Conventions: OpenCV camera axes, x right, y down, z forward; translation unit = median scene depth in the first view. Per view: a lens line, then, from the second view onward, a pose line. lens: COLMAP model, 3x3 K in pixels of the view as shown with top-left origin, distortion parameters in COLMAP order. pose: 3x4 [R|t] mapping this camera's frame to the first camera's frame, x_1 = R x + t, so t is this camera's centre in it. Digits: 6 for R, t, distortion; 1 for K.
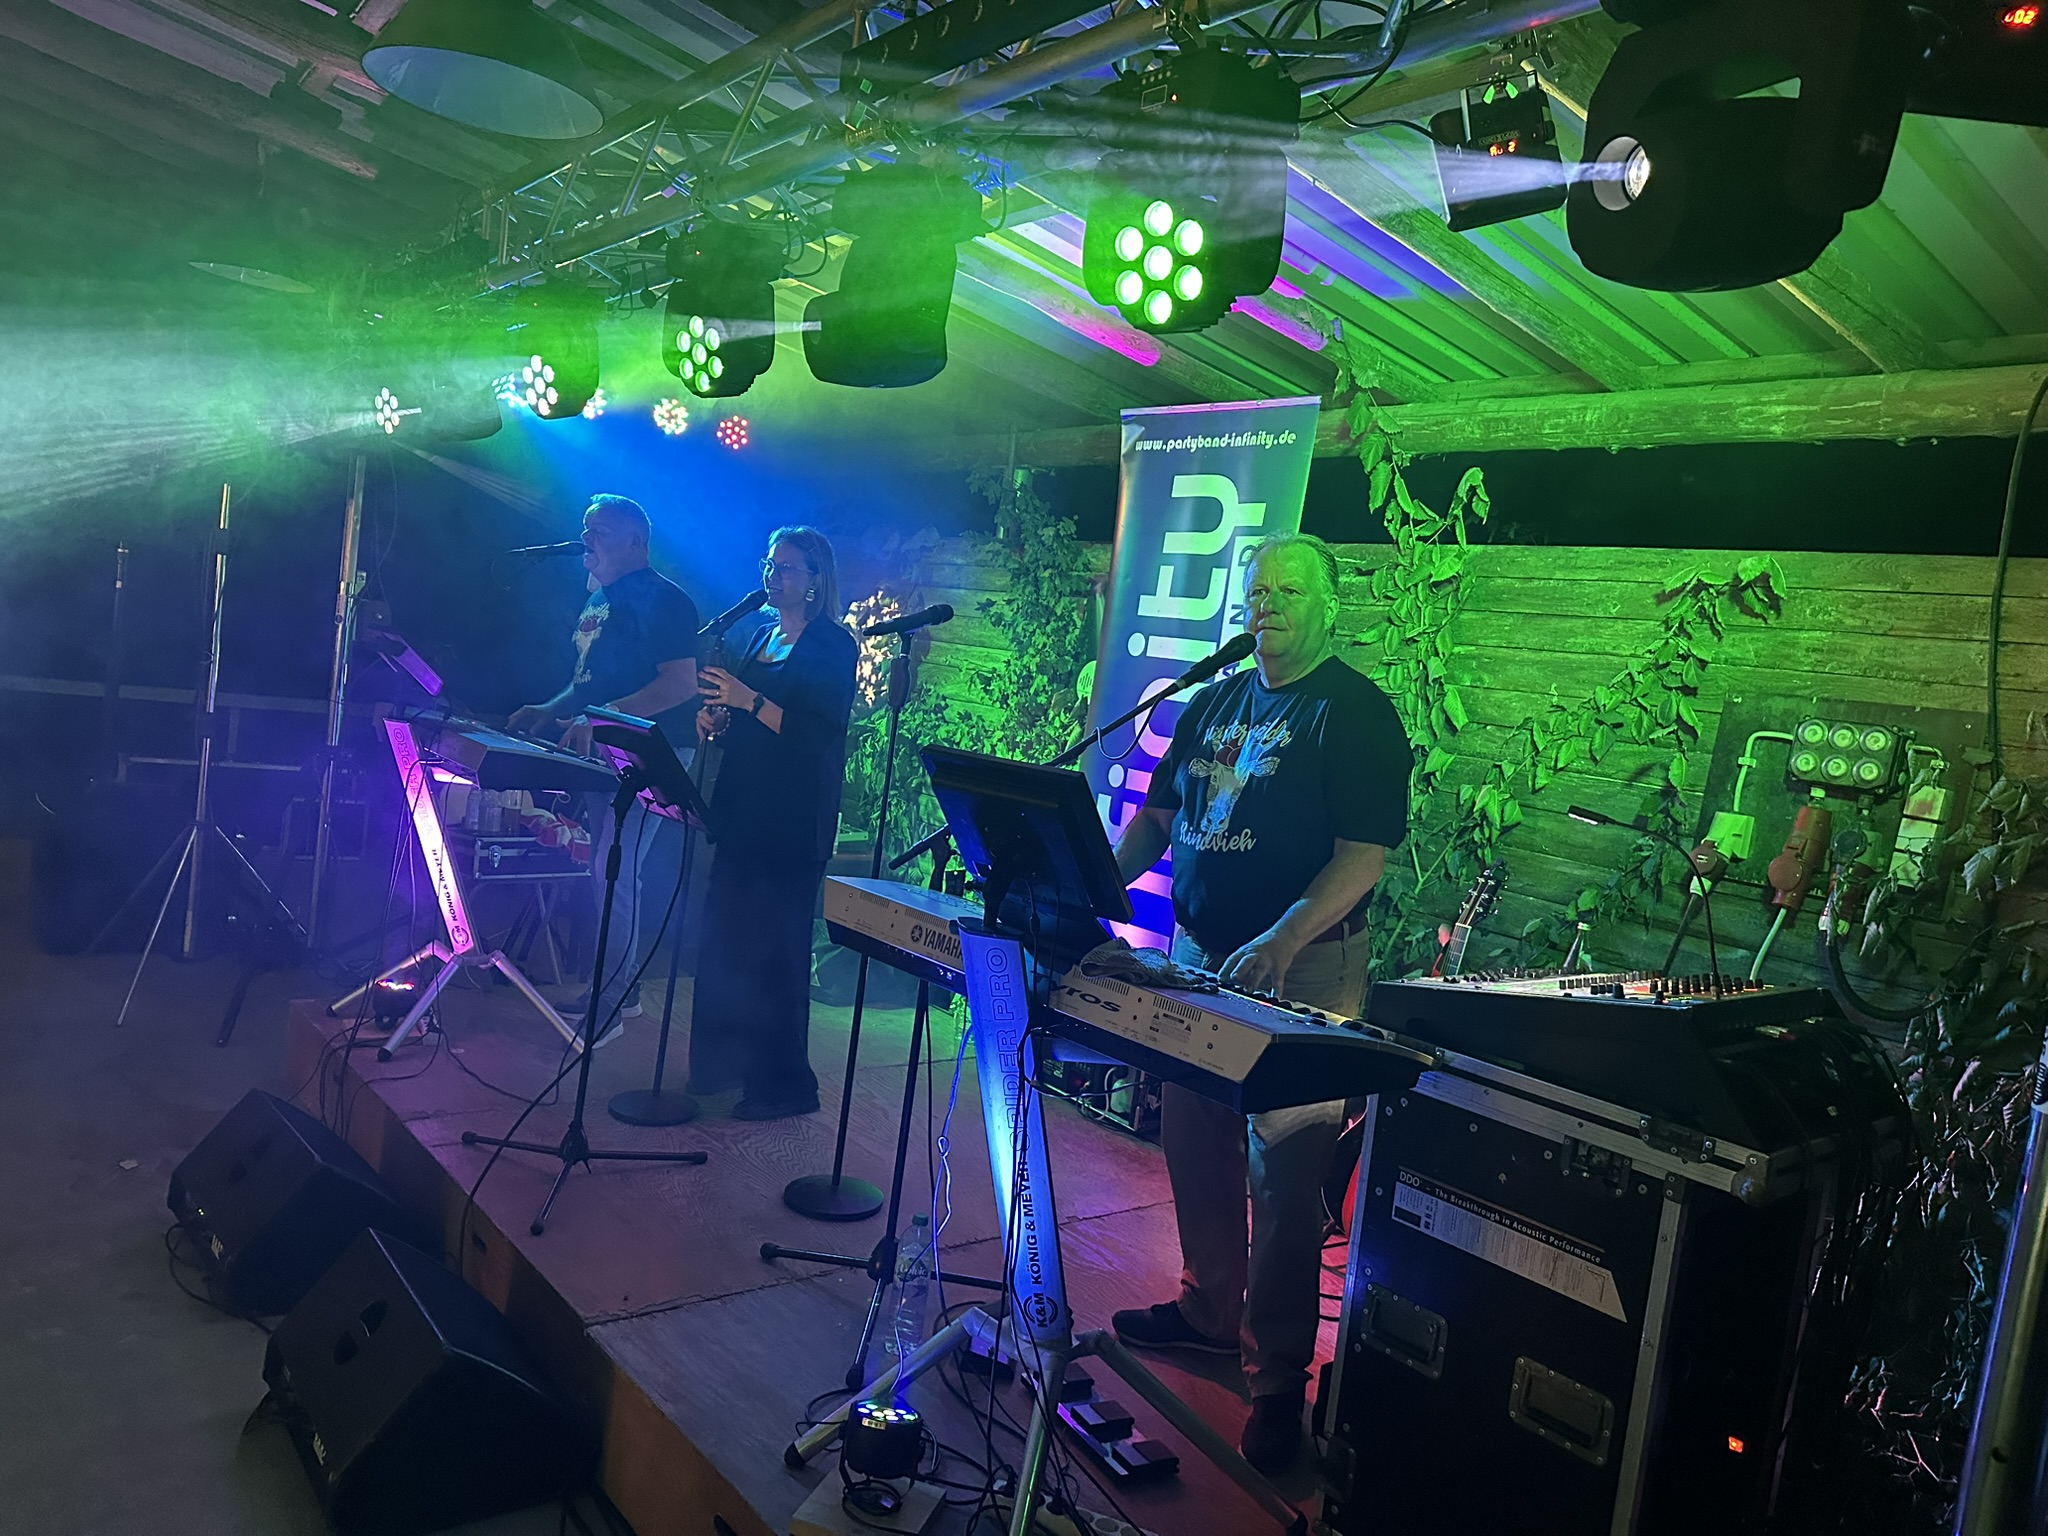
lens RADIAL K [[1444.2, 0, 1028.8], [0, 1444.2, 792.5], [0, 0, 1]] dist [0.118551, -0.210801]
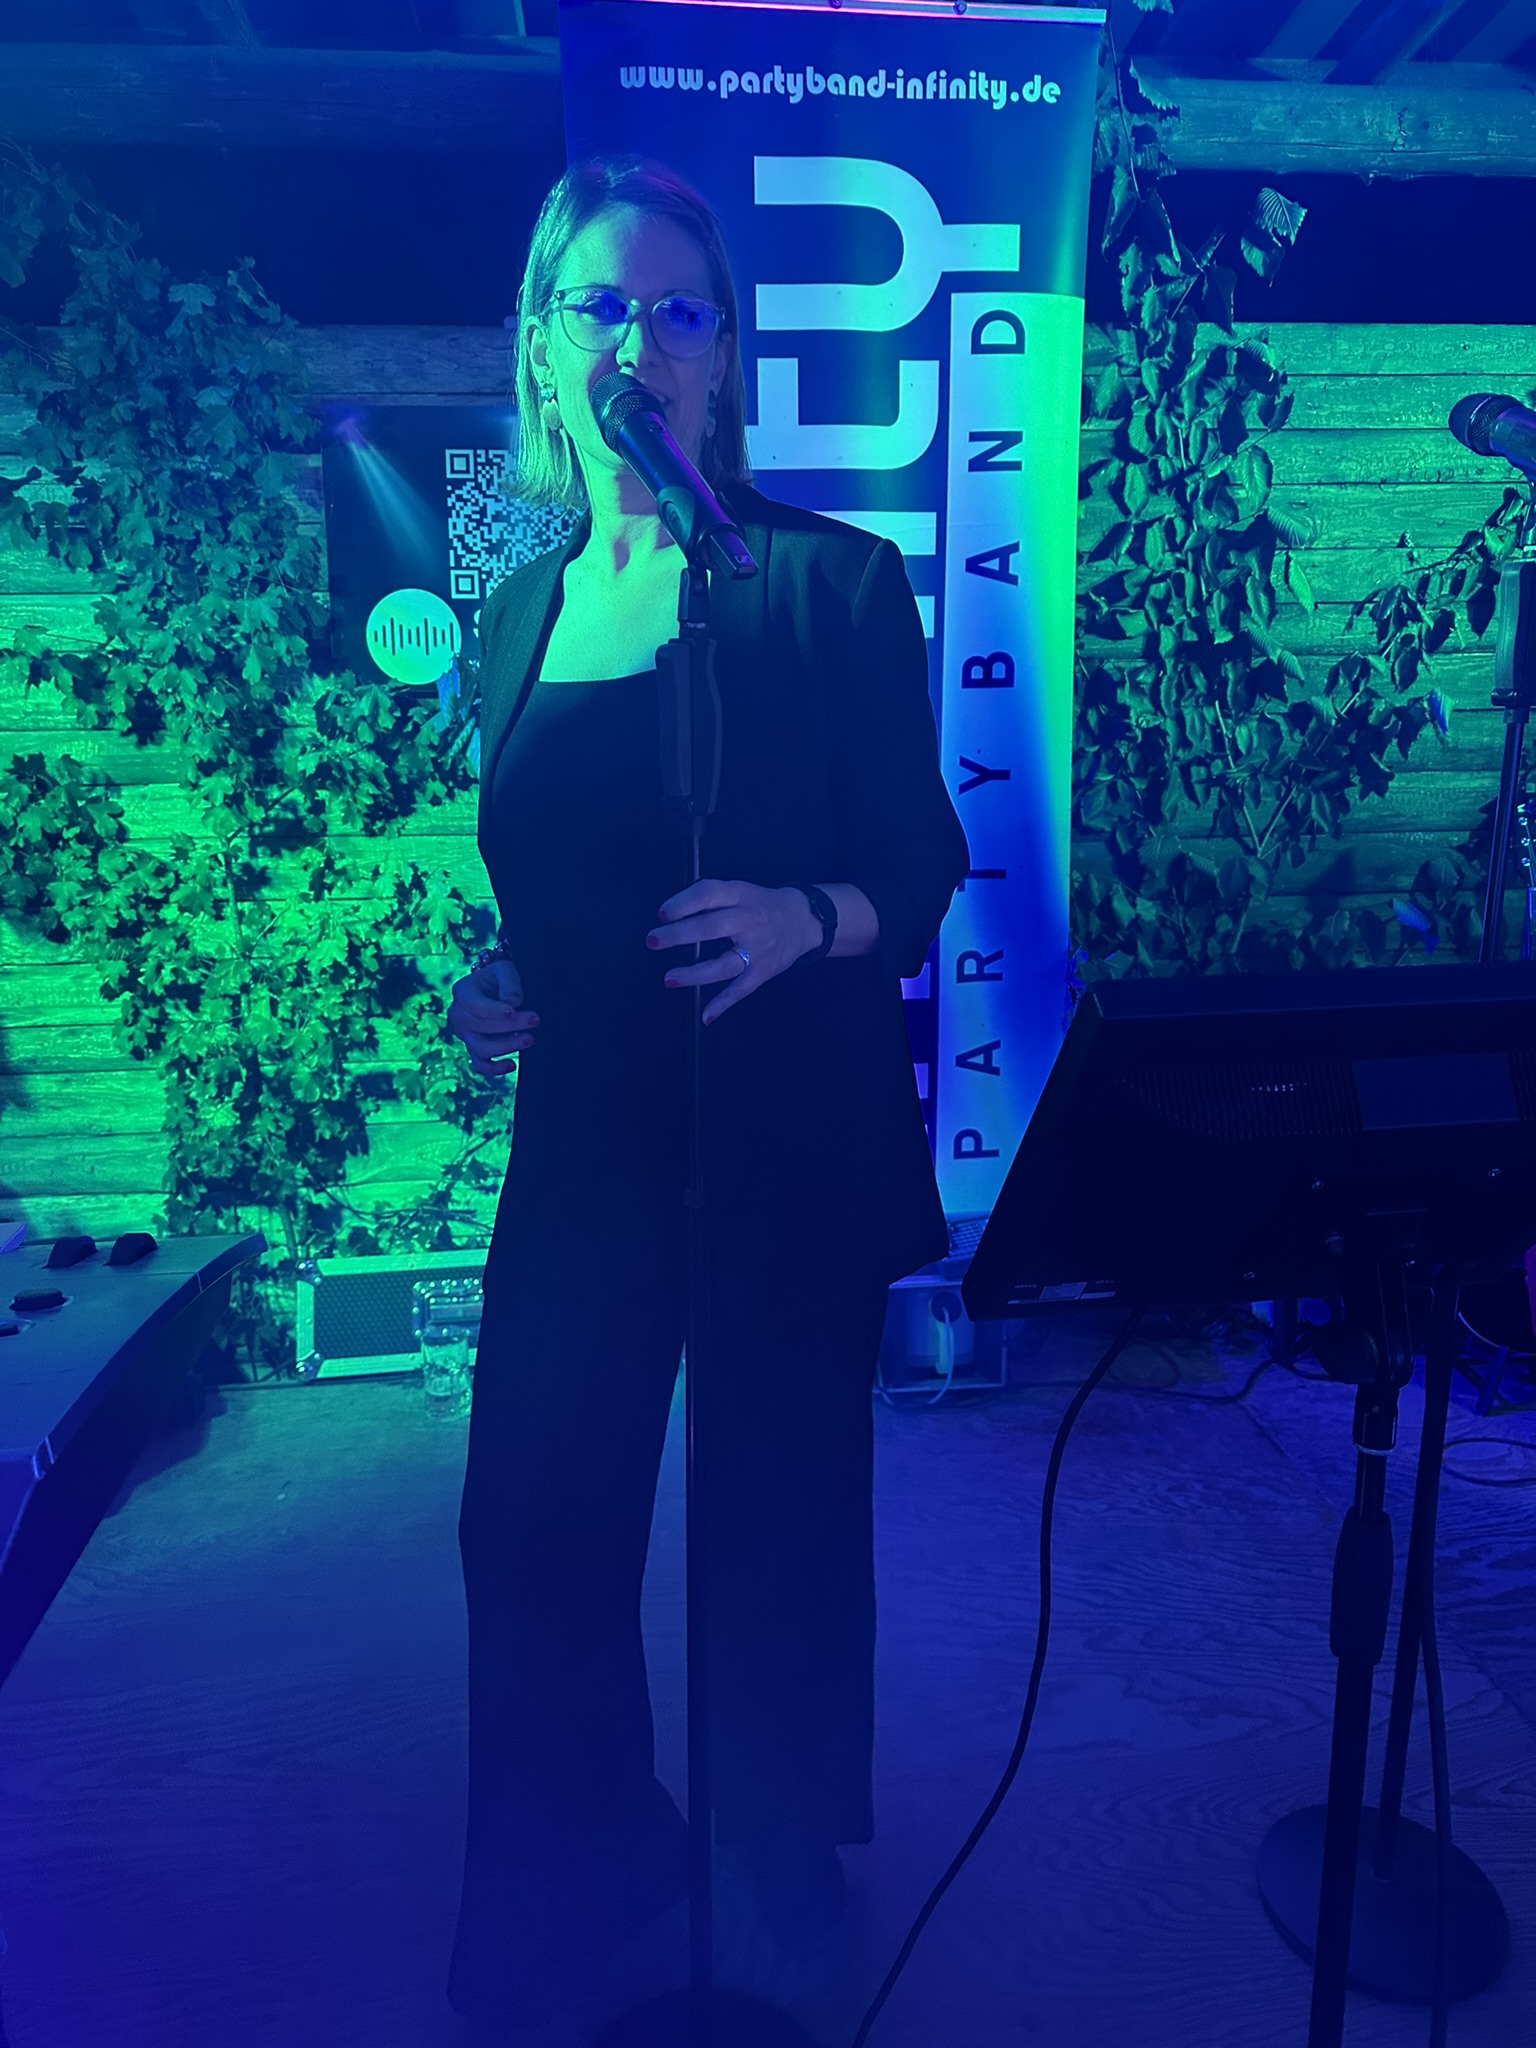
lens RADIAL K [[1420.6, 0, 796.0], [0, 1420.6, 1029.4], [0, 0, 1]] dist [0.040258, -0.070737]
pose [[0.537244, -0.346804, 0.768828, -0.366035], [0.153860, 0.936555, 0.314948, -0.098016], [-0.829274, -0.050912, 0.556518, 0.739371]]
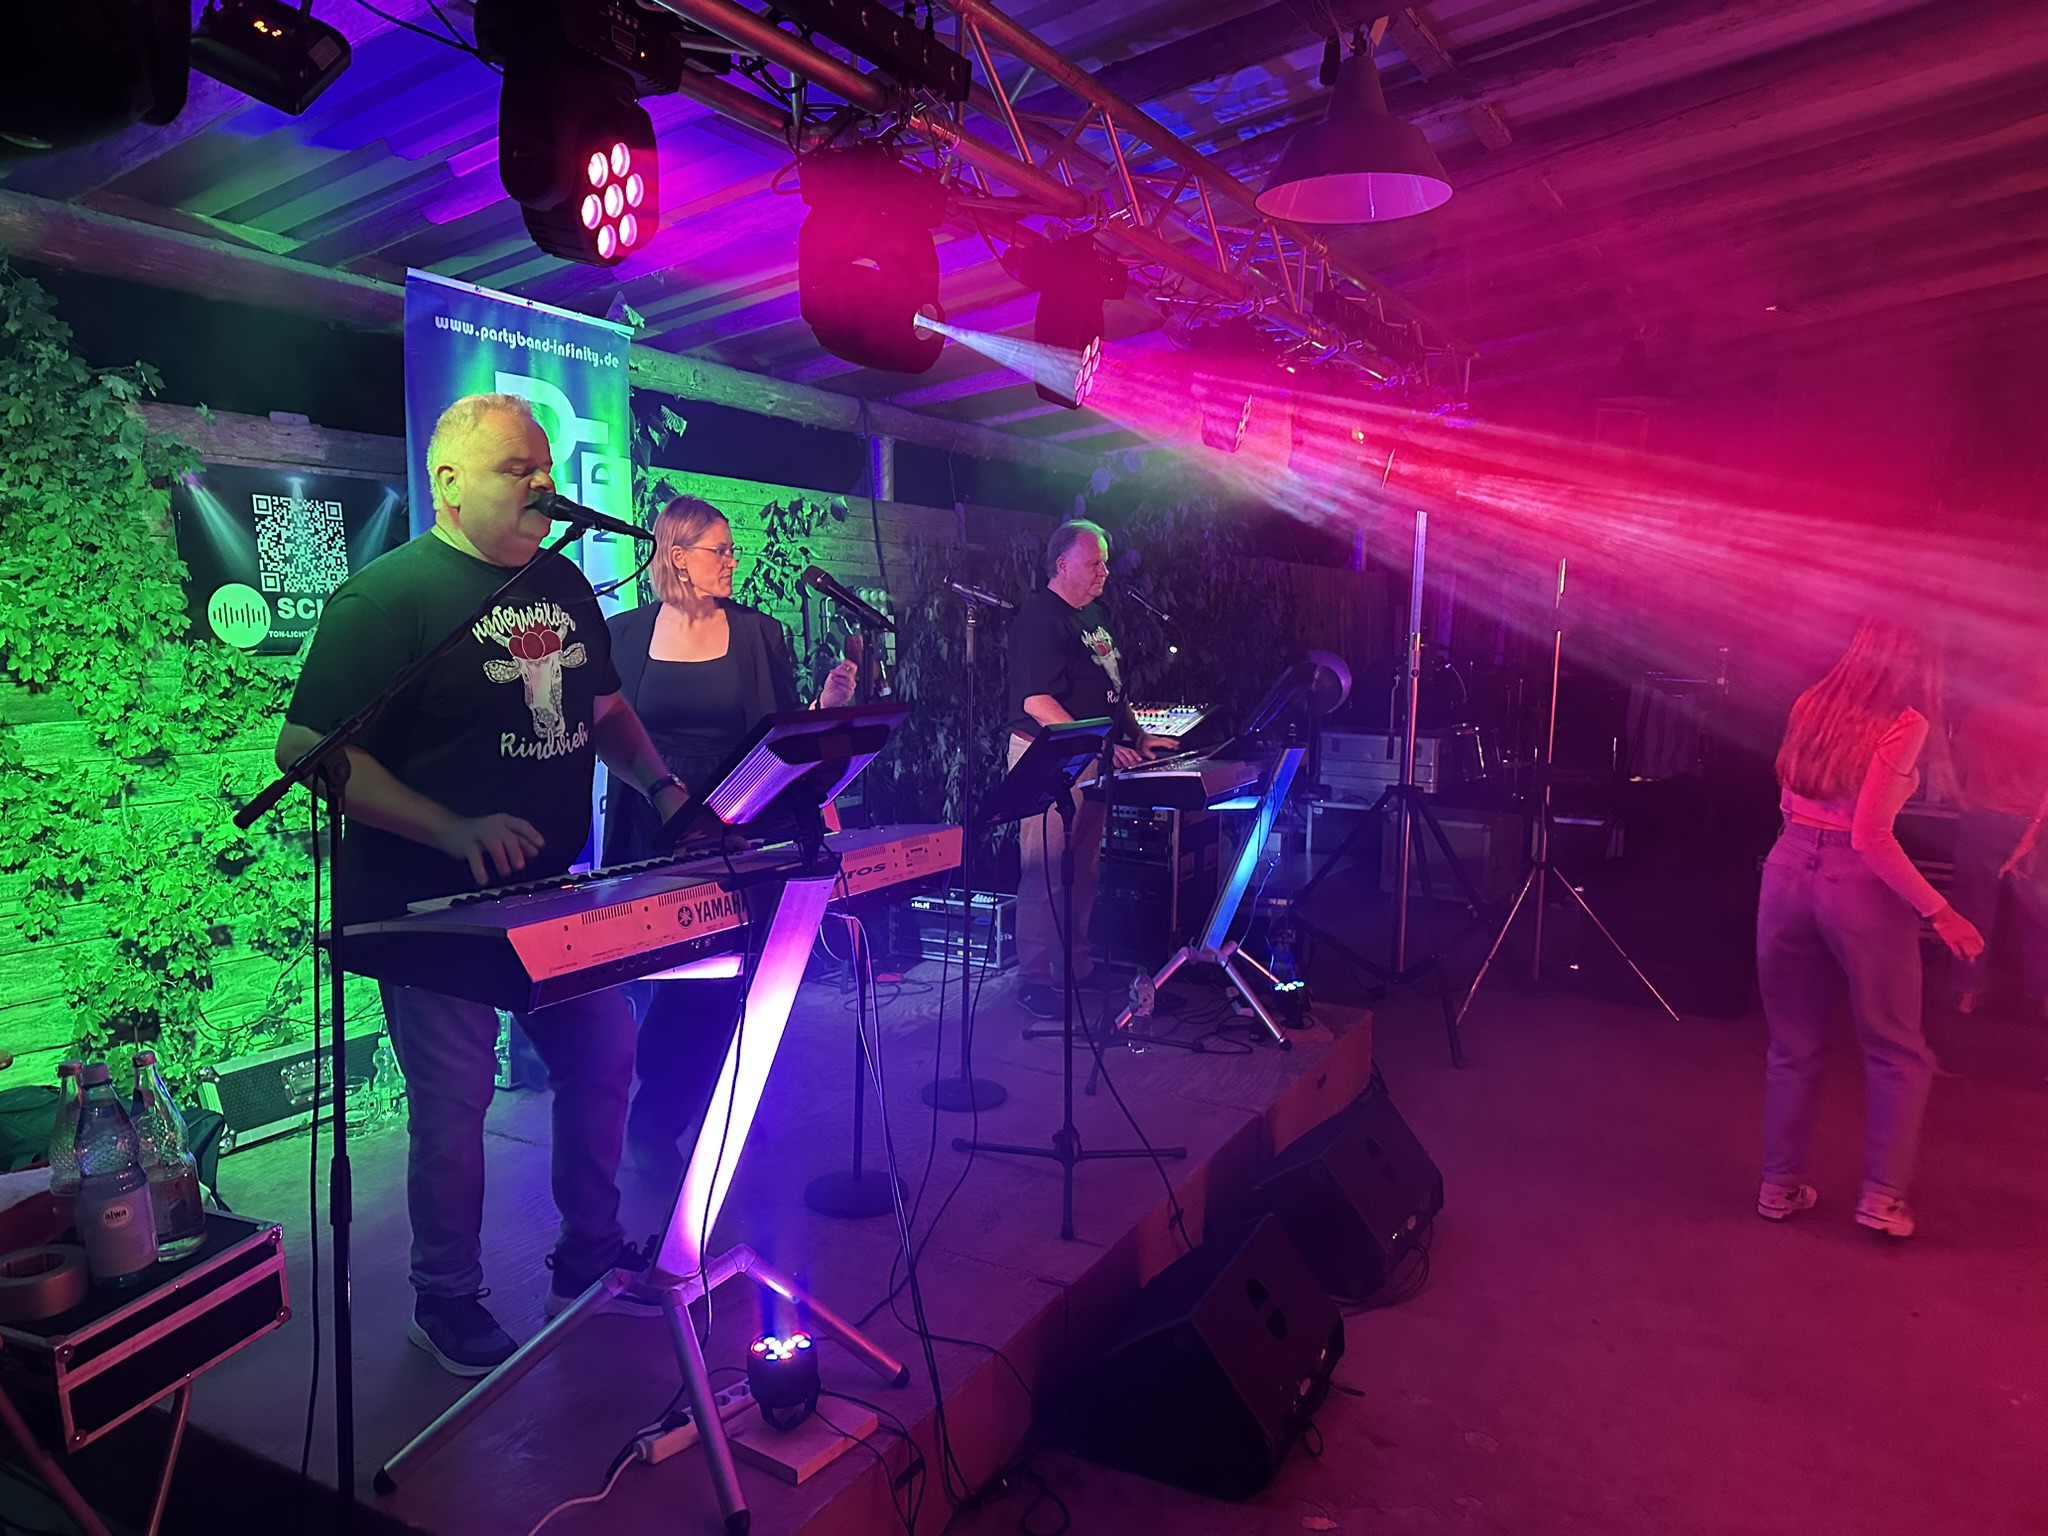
lens RADIAL K [[1420.6, 0, 1022.8], [0, 1420.6, 781.3], [0, 0, 1]] dist [0.040258, -0.070737]
pose [[-0.360903, -0.246473, 0.899444, -0.894896], [0.010165, 0.963348, 0.268063, -0.215067], [-0.932548, 0.105888, -0.345170, 1.065798]]
